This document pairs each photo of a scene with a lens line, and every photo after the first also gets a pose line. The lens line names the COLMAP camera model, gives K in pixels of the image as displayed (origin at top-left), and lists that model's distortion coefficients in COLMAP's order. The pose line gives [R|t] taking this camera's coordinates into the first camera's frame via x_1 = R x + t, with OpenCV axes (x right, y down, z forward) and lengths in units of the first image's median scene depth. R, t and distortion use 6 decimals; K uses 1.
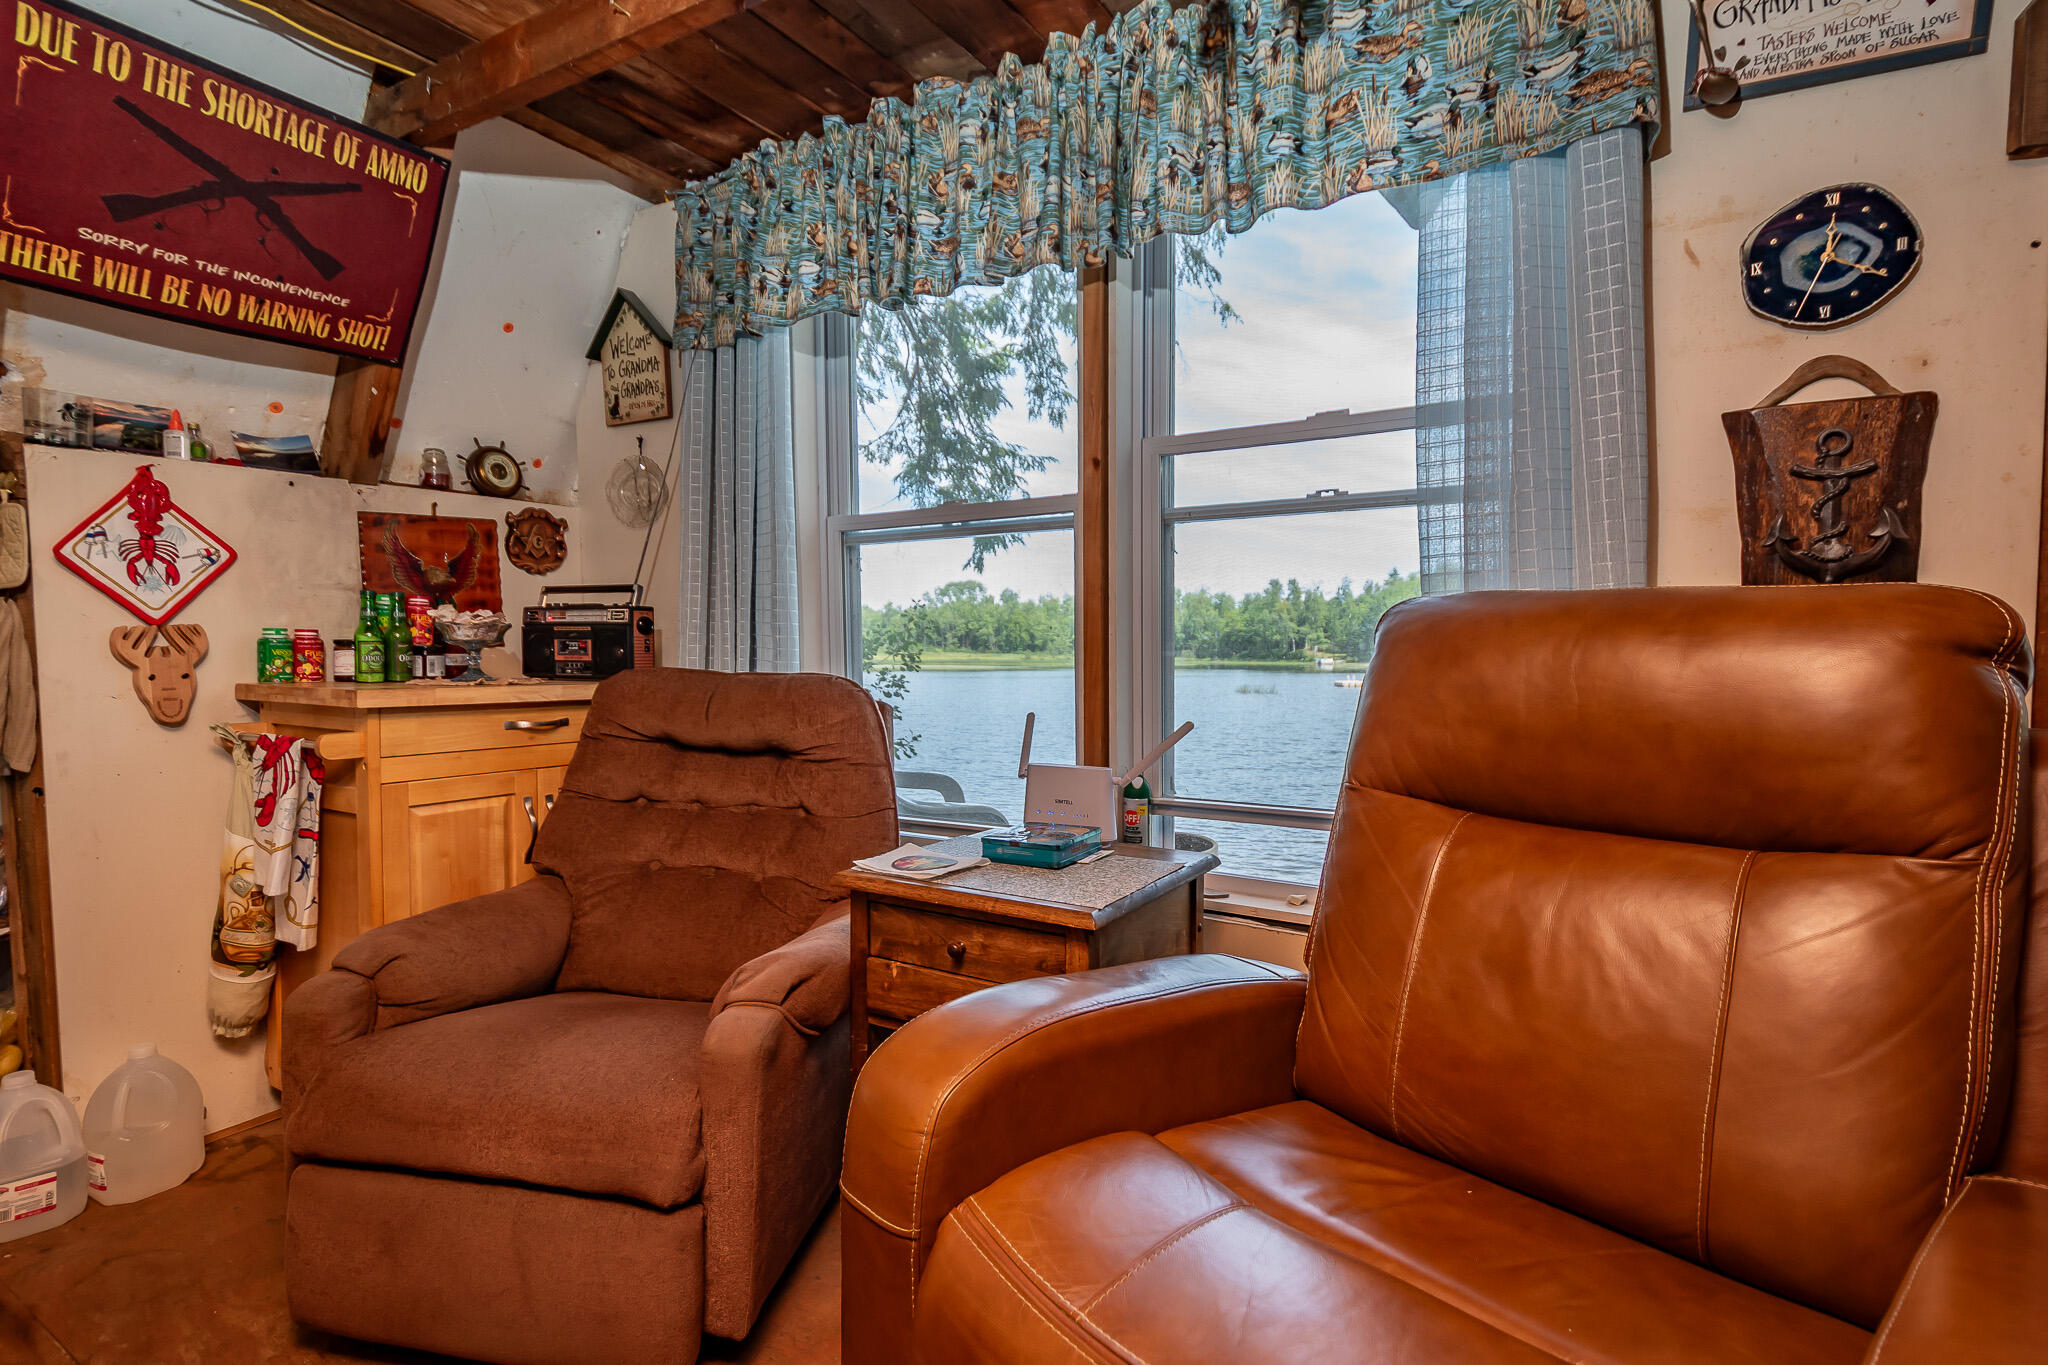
lens RADIAL K [[1015.7, 0, 1031.5], [0, 1015.7, 689.9], [0, 0, 1]] dist [0.025011, -0.009262]
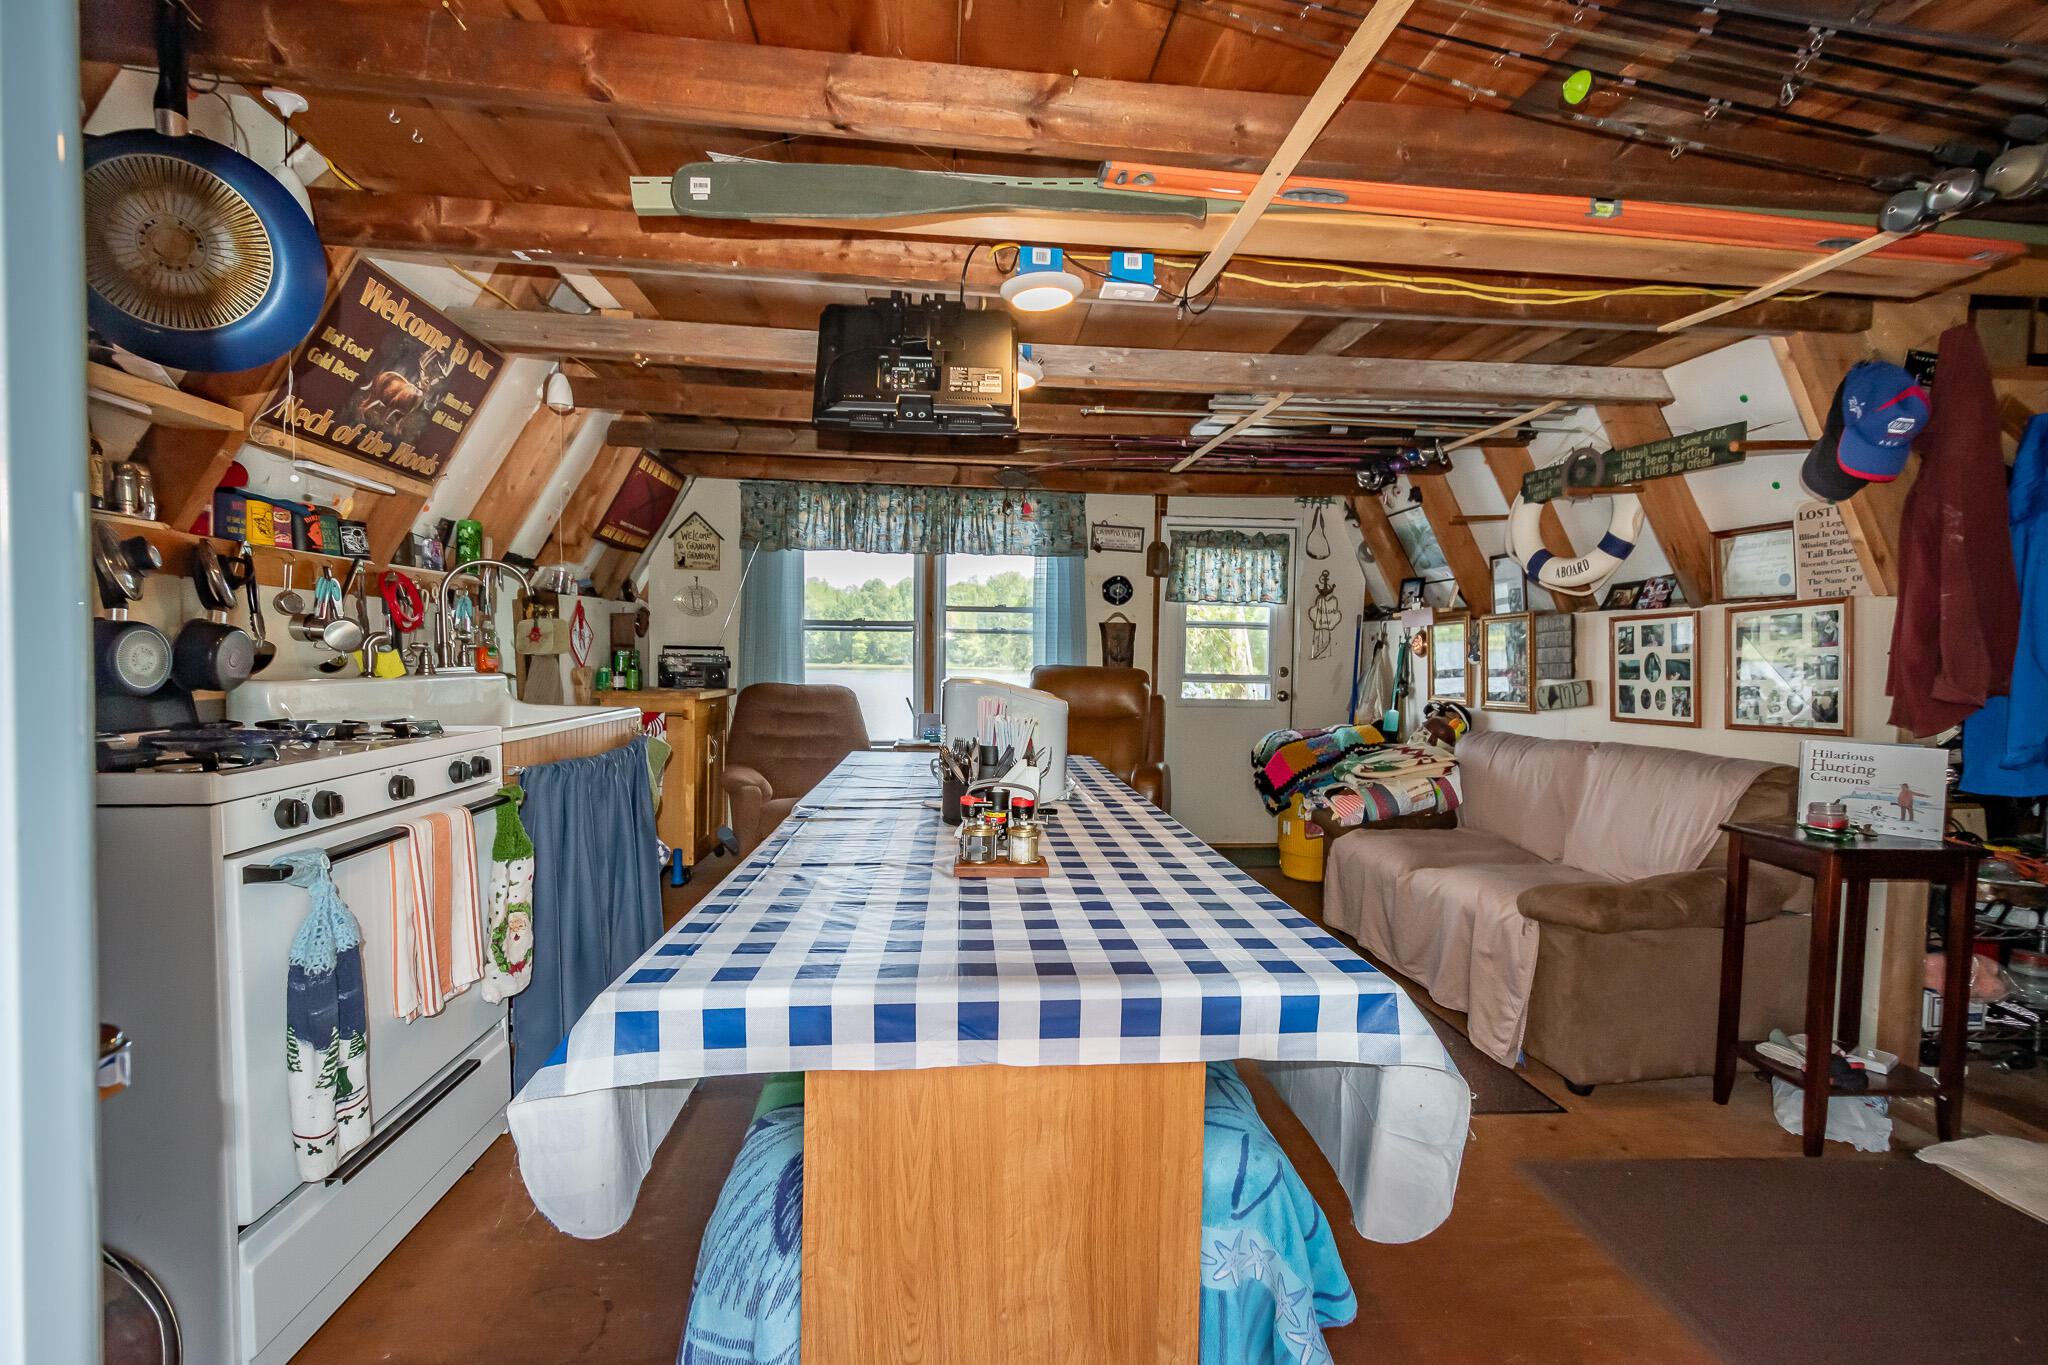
lens RADIAL K [[894.2, 0, 1033.3], [0, 894.2, 681.1], [0, 0, 1]] dist [0.023545, -0.008481]
pose [[0.793408, -0.008548, 0.608630, -1.293214], [0.009742, 0.999952, 0.001344, -0.024065], [-0.608612, 0.004863, 0.793453, -1.274360]]
